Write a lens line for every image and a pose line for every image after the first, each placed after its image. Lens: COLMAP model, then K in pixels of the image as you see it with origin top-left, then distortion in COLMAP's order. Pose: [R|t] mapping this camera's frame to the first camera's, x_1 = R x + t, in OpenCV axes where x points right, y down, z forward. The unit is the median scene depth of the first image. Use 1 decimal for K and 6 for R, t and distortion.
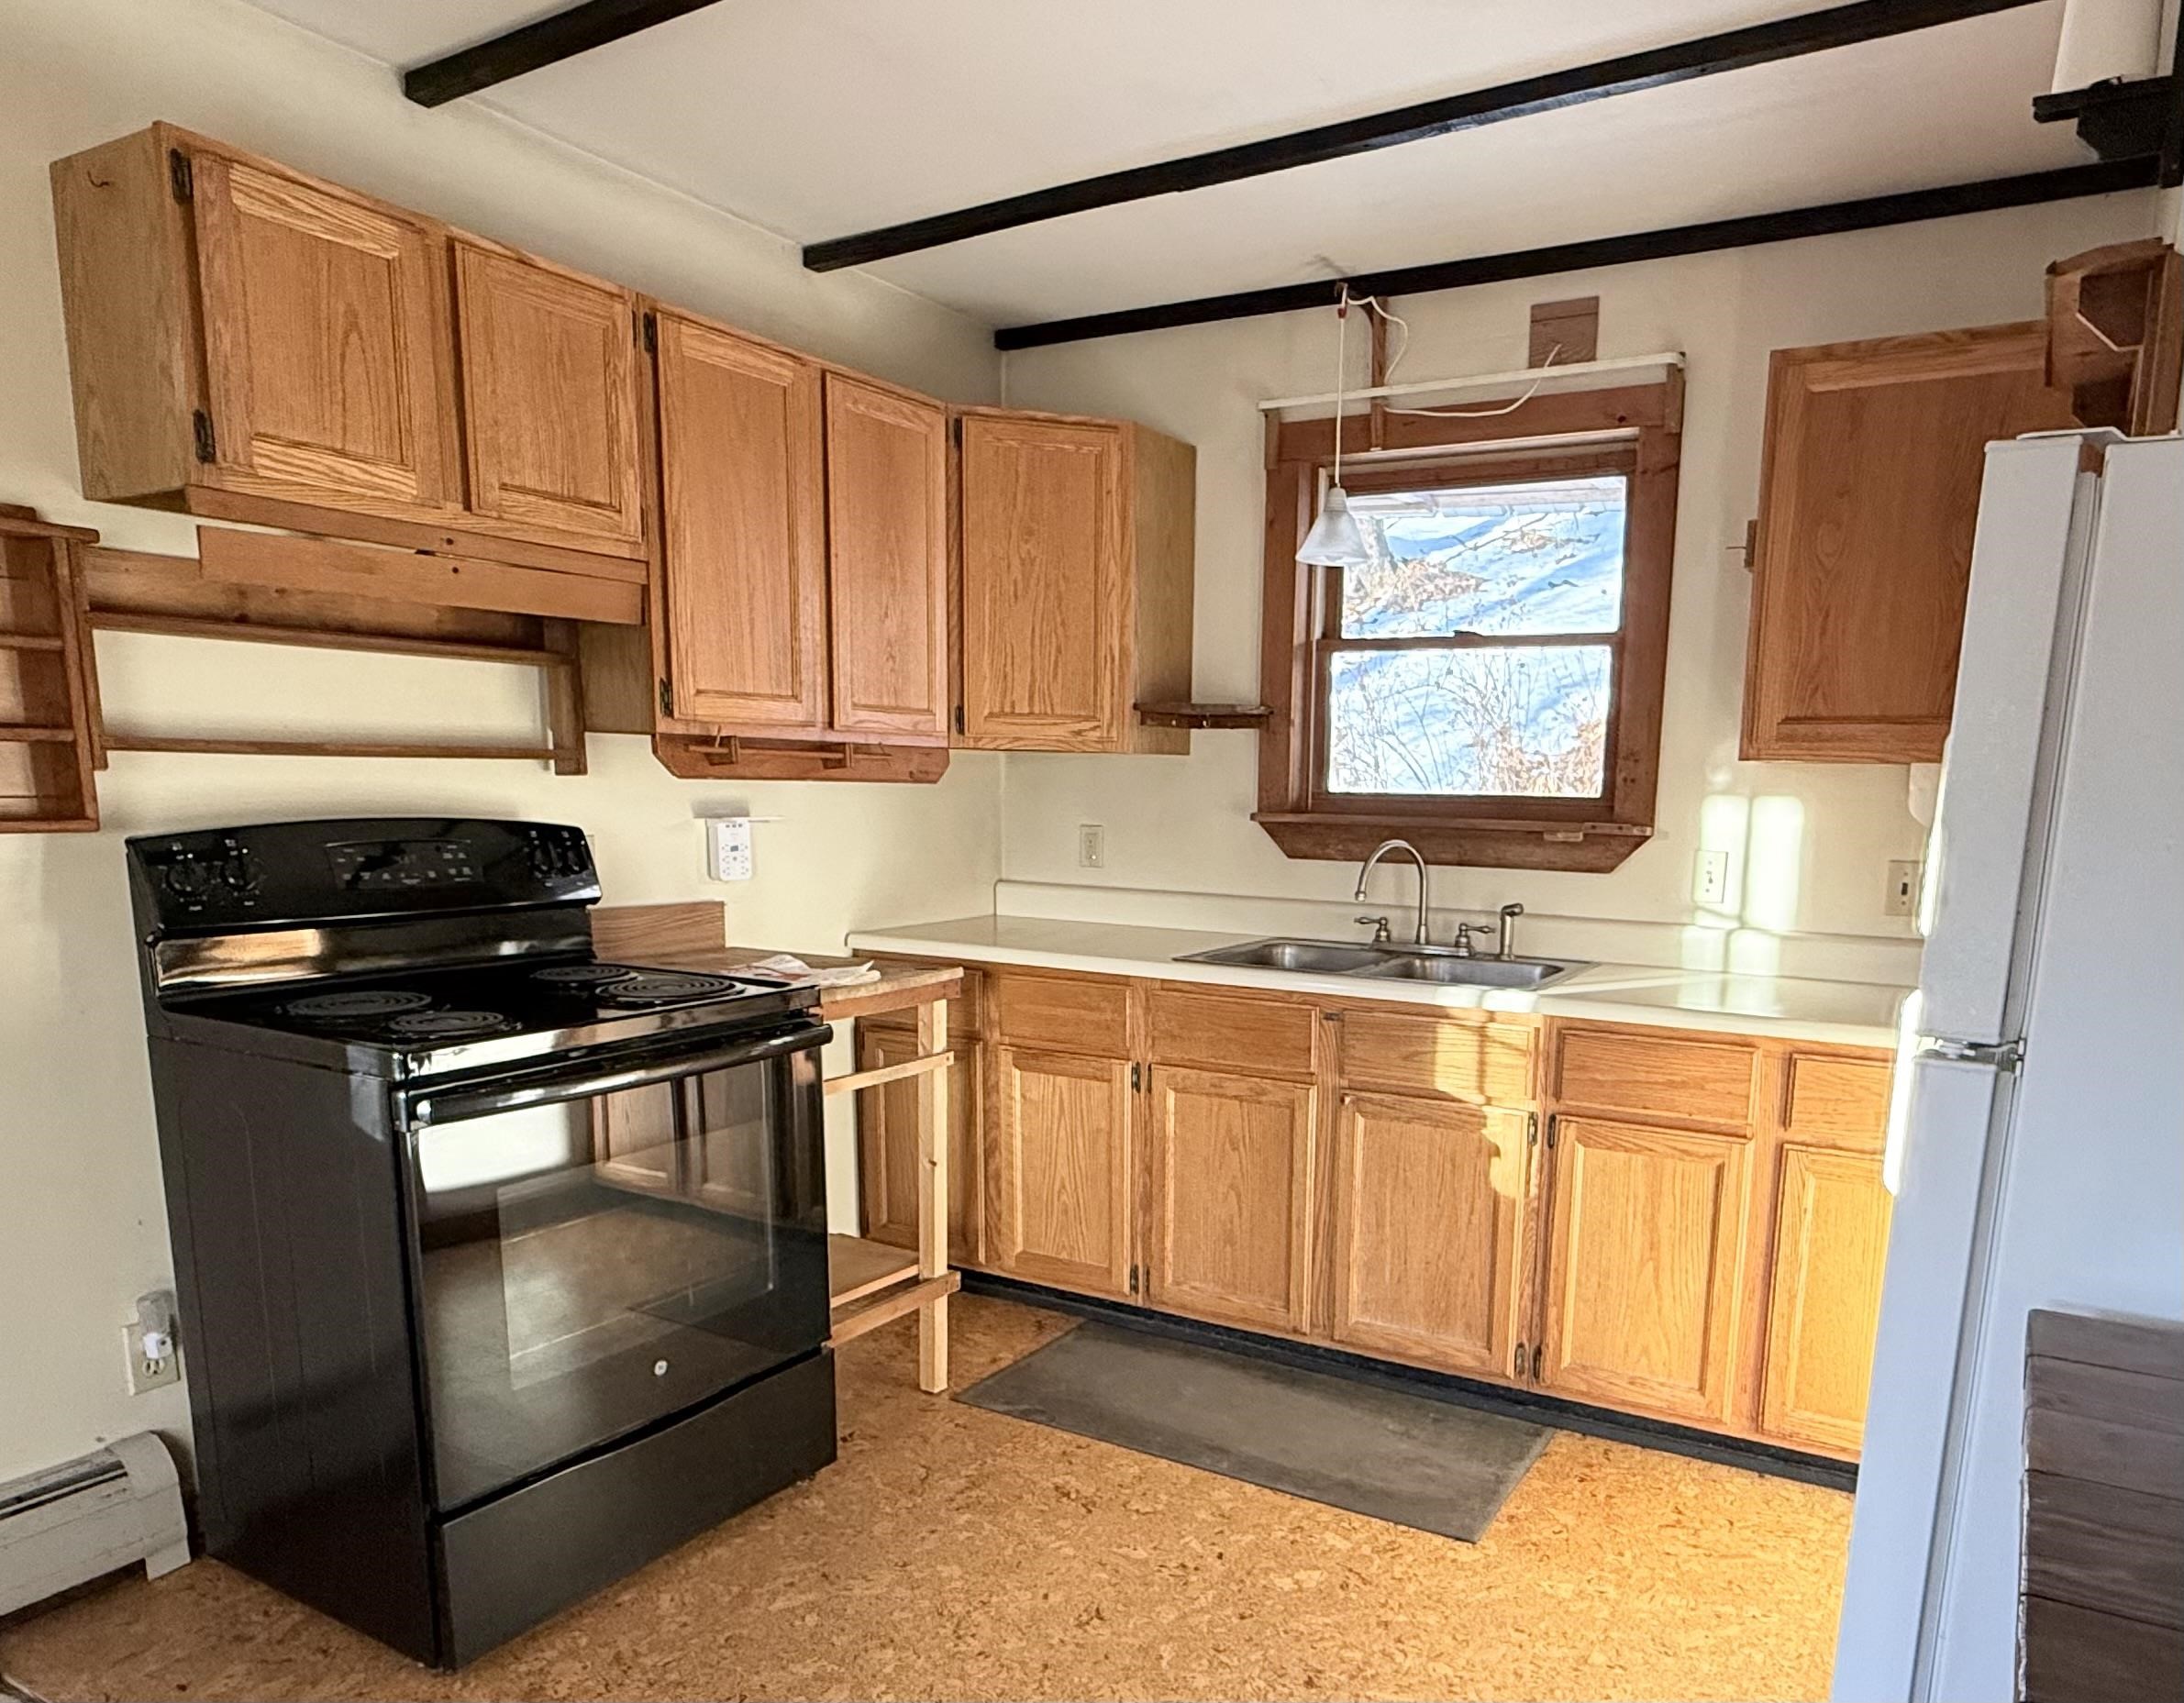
lens RADIAL K [[1472.0, 0, 1218.5], [0, 1472.0, 1037.8], [0, 0, 1]] dist [-0.005425, 0.001495]
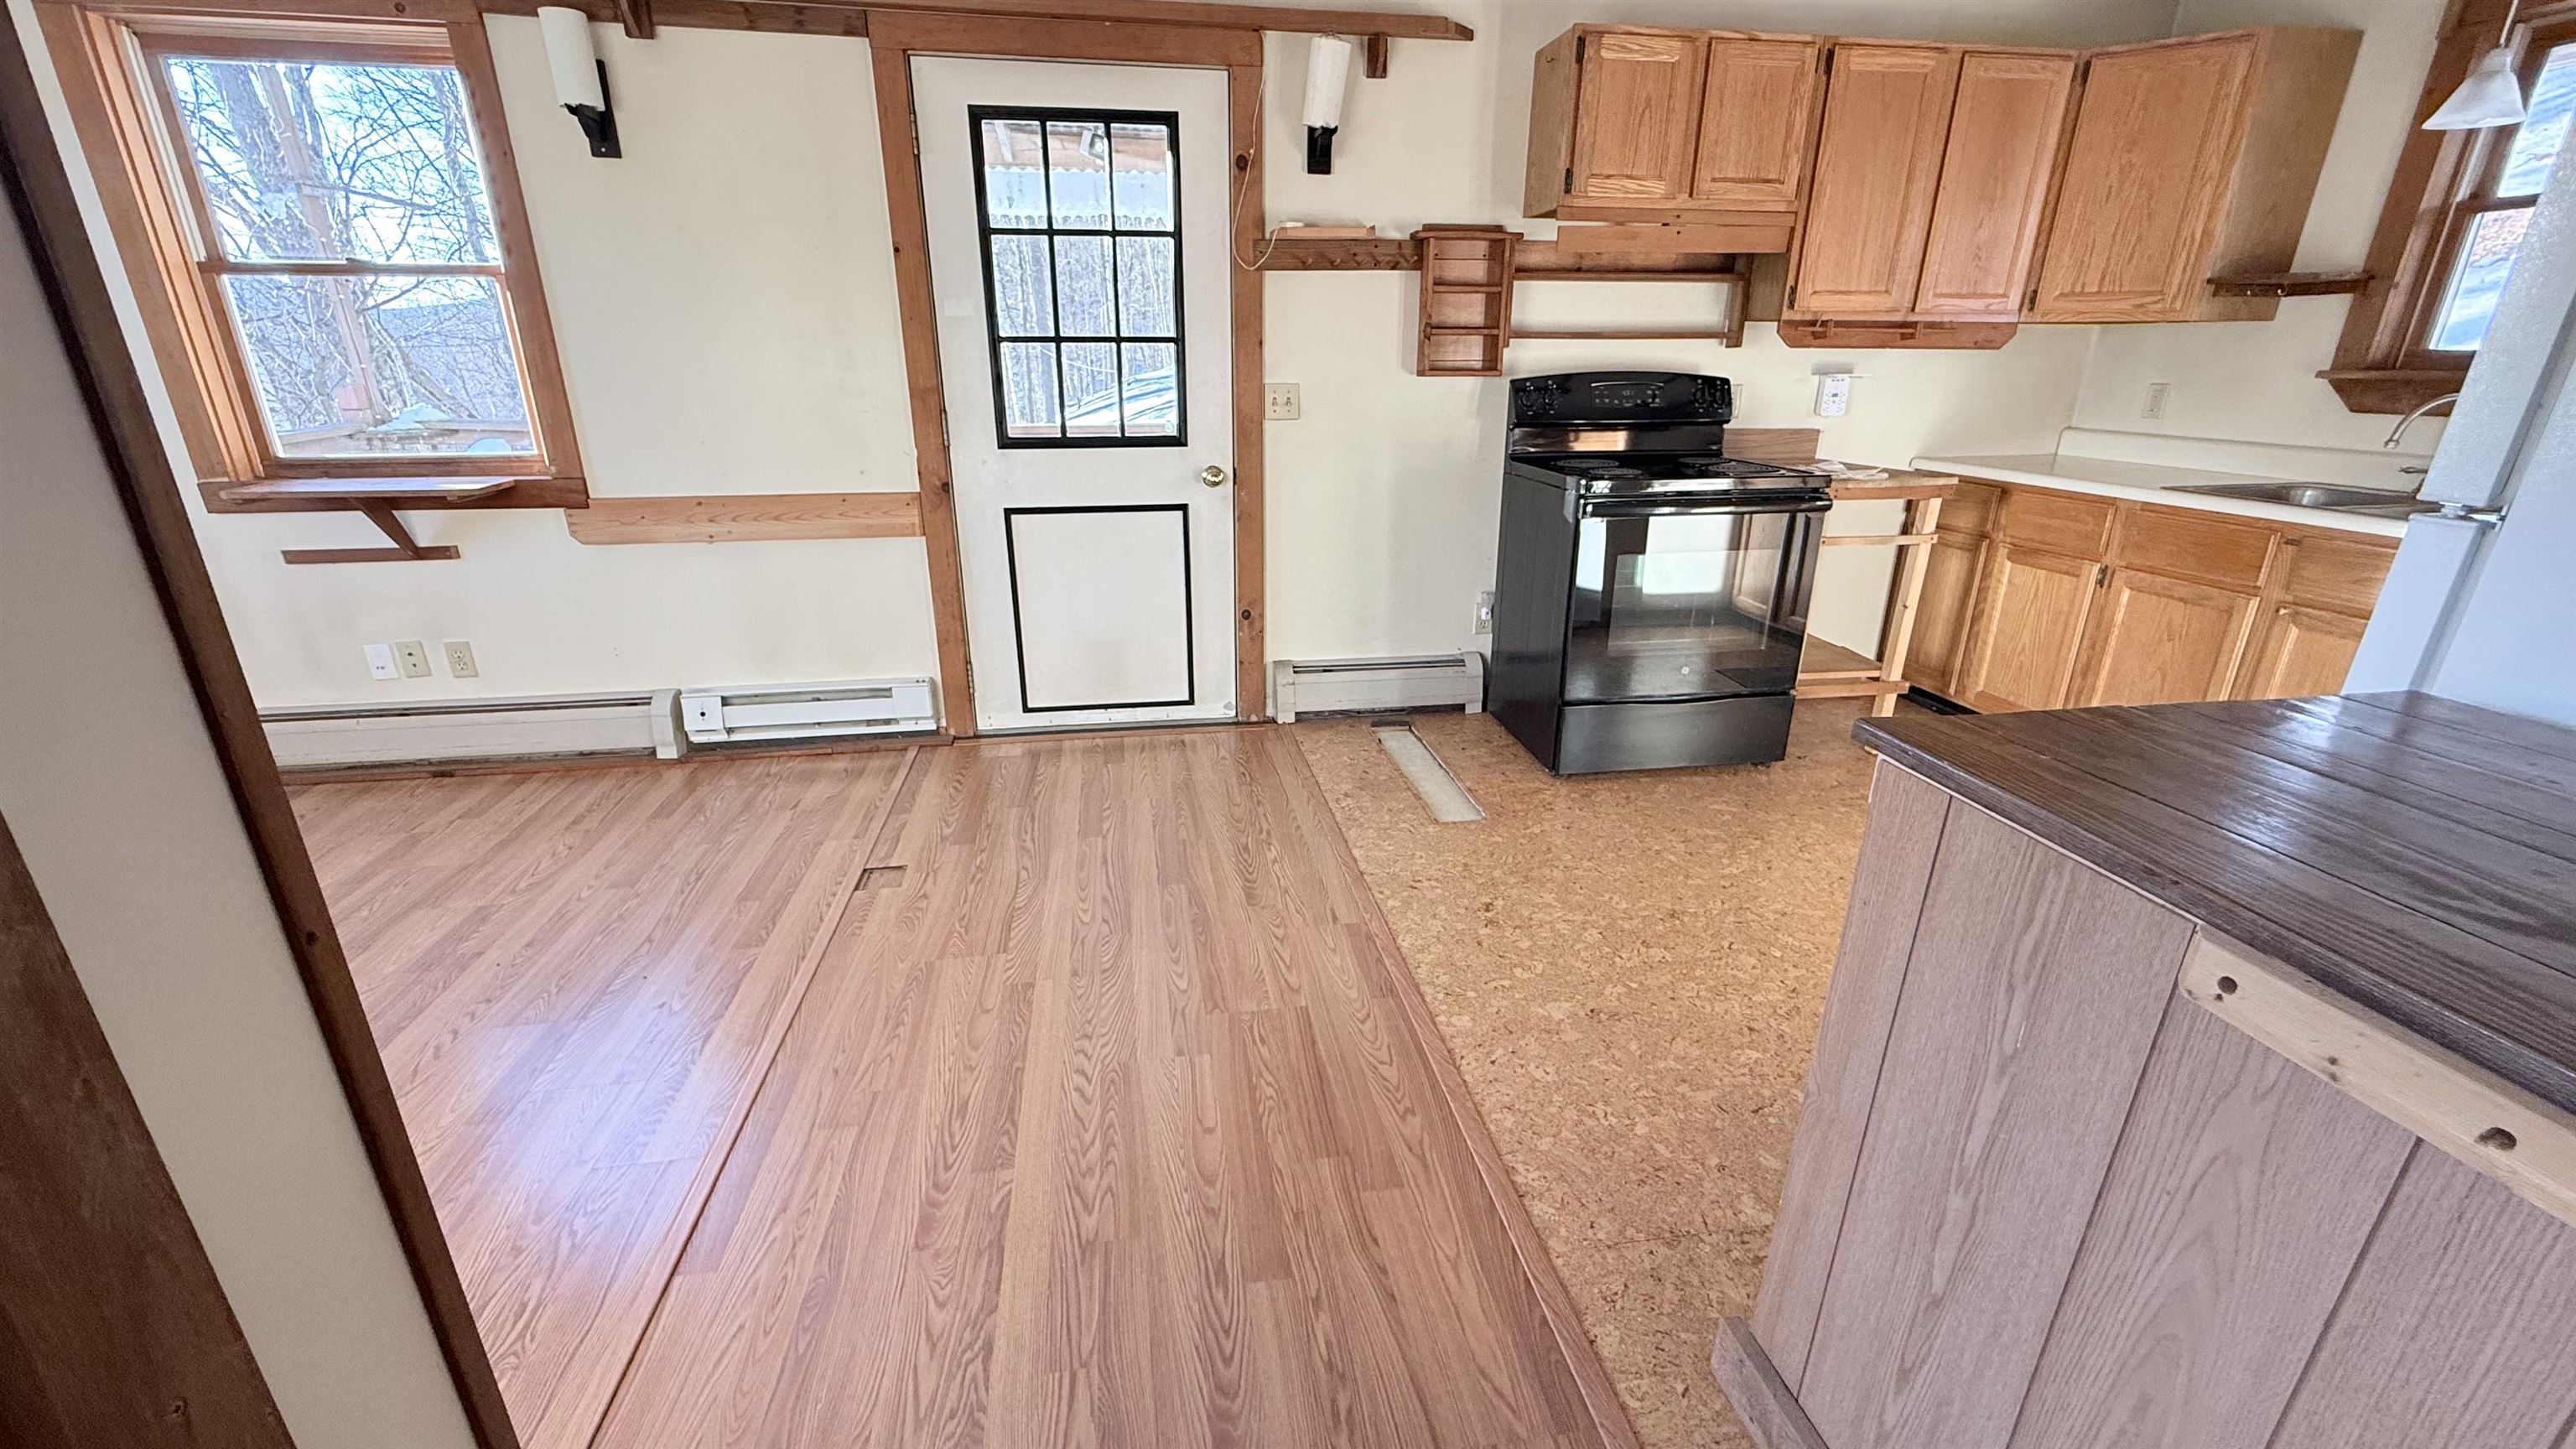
lens RADIAL K [[1028.1, 0, 1271.9], [0, 1028.1, 732.0], [0, 0, 1]] dist [-0.001522, -0.000728]
pose [[0.605009, 0.254709, -0.754379, 0.244358], [-0.126170, 0.966150, 0.225023, 0.052645], [0.786159, -0.040961, 0.616666, -0.187229]]
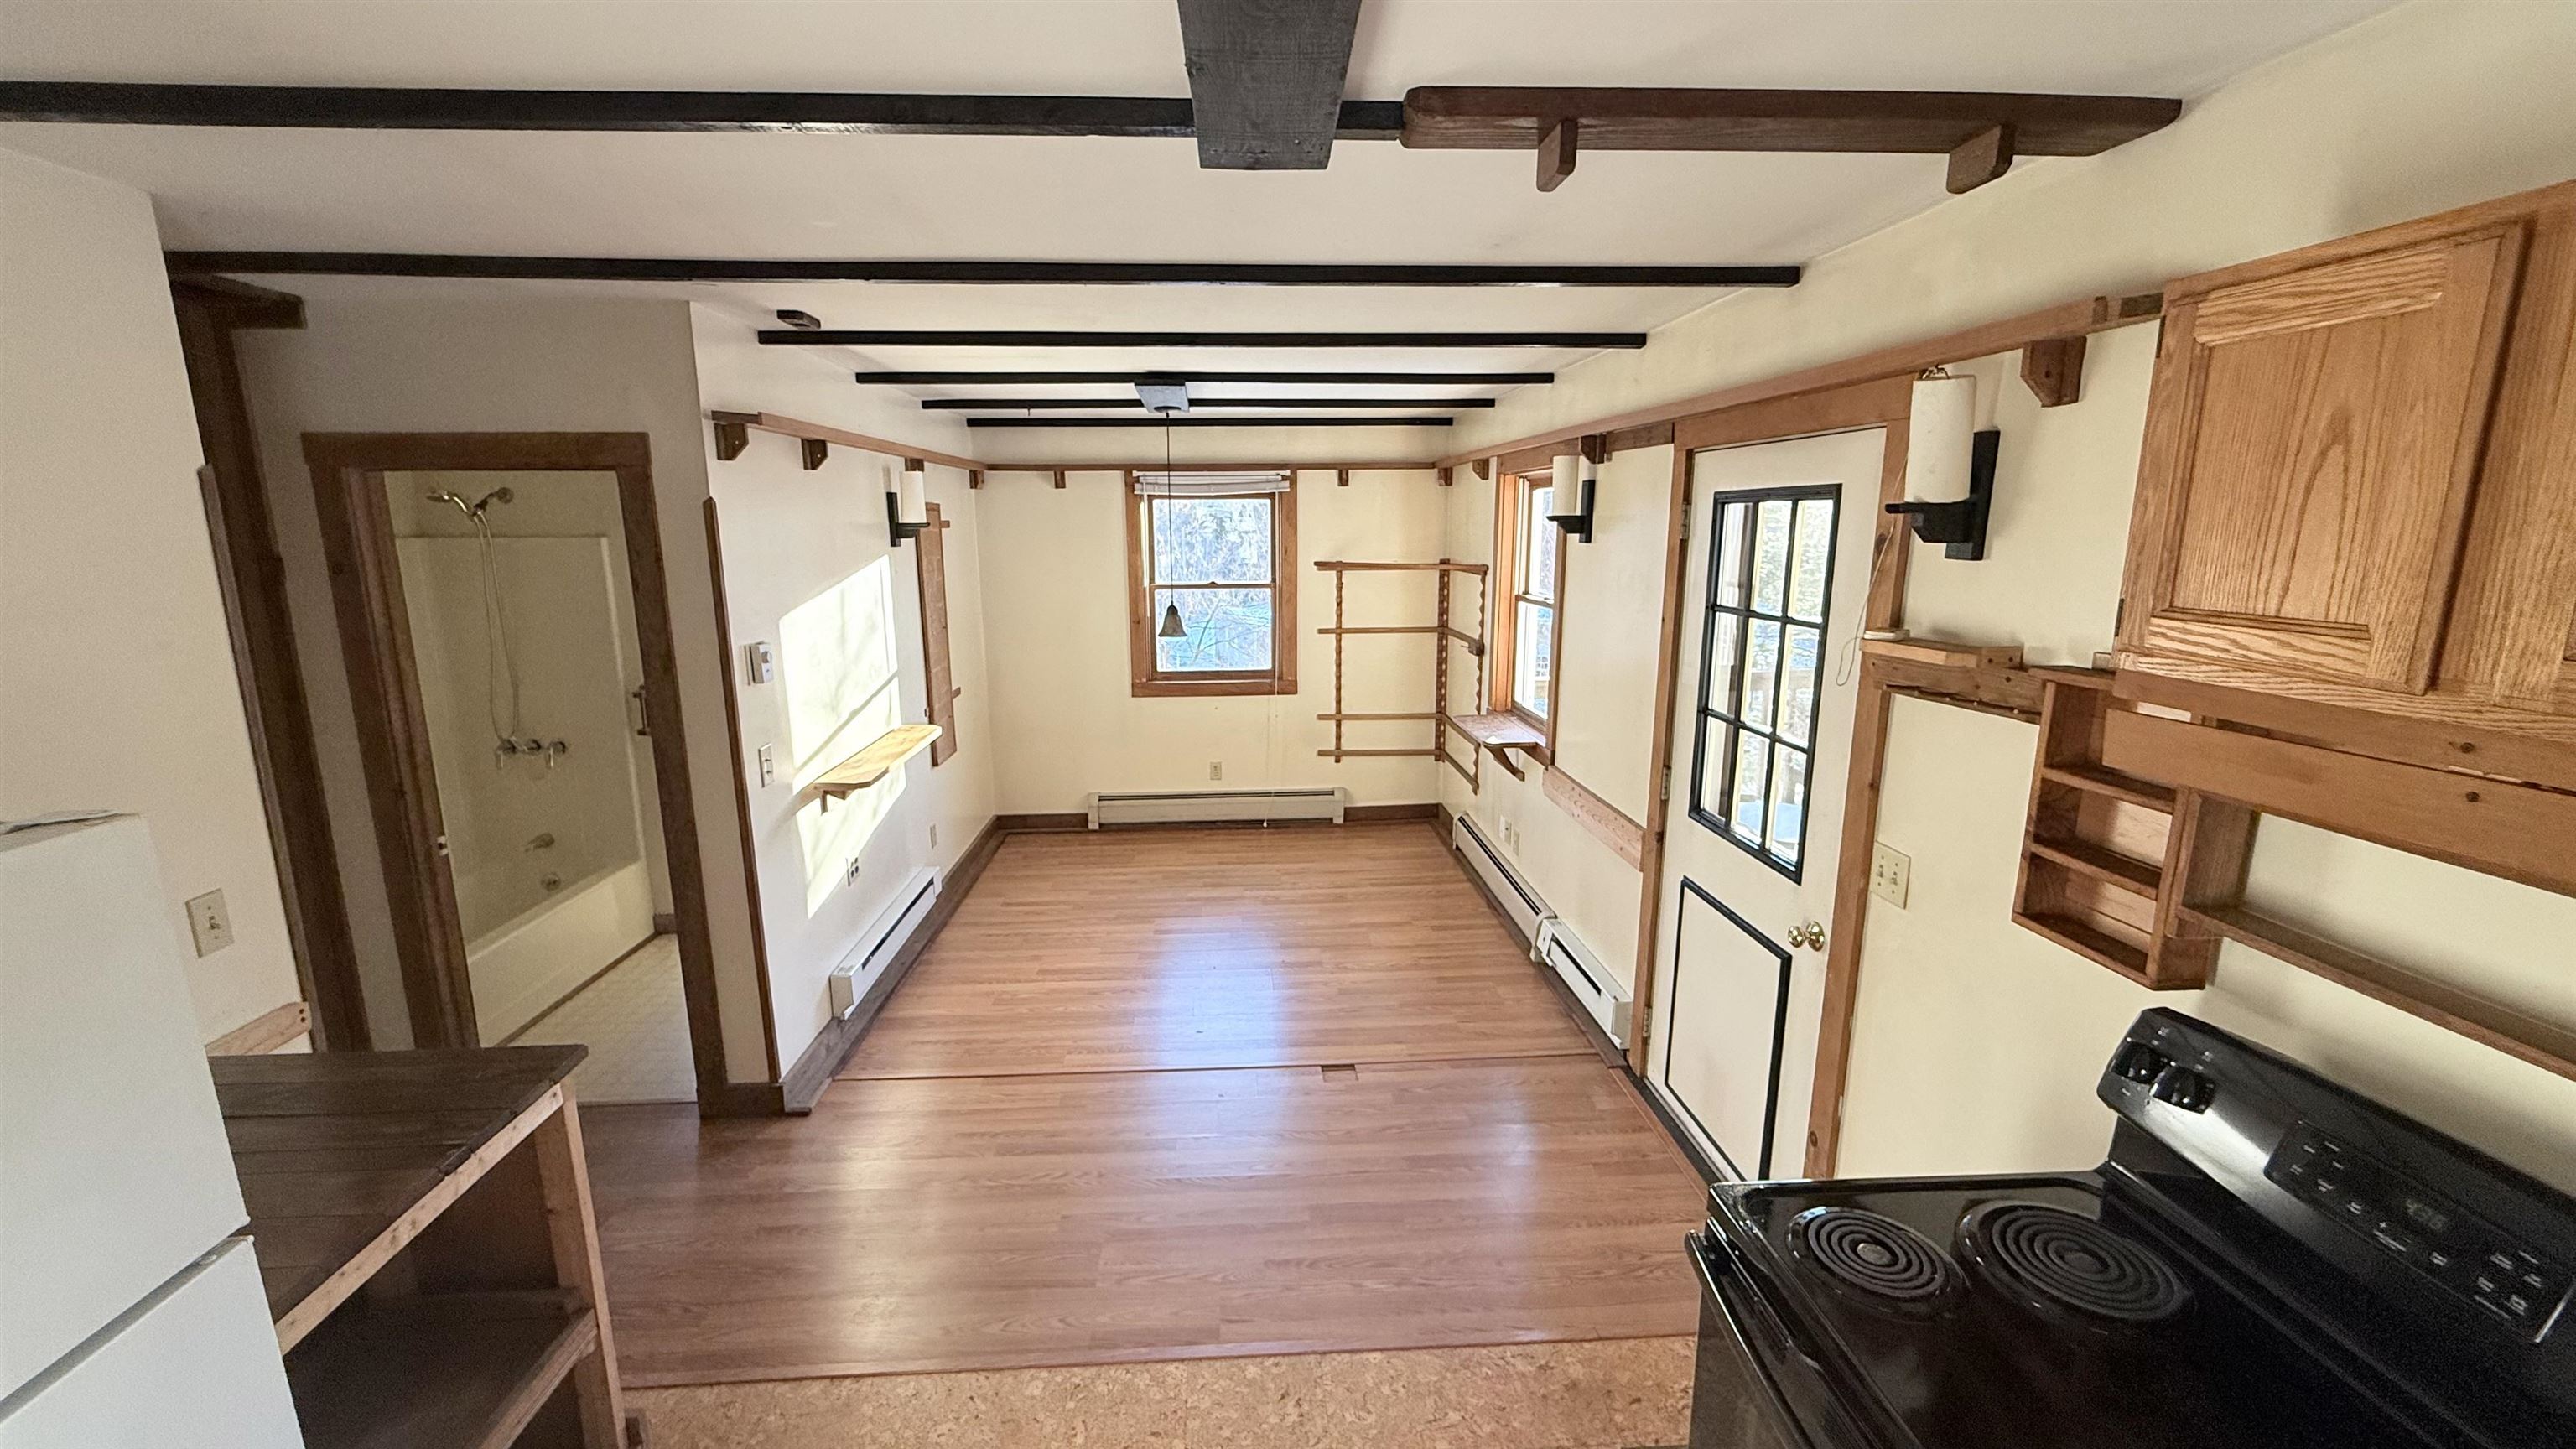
lens RADIAL K [[1028.1, 0, 1295.2], [0, 1028.1, 733.5], [0, 0, 1]] dist [-0.001522, -0.000728]
pose [[-0.846714, 0.088506, -0.524635, 0.049739], [-0.106577, 0.937866, 0.330226, -0.323817], [0.521264, 0.335521, -0.784672, 0.816091]]
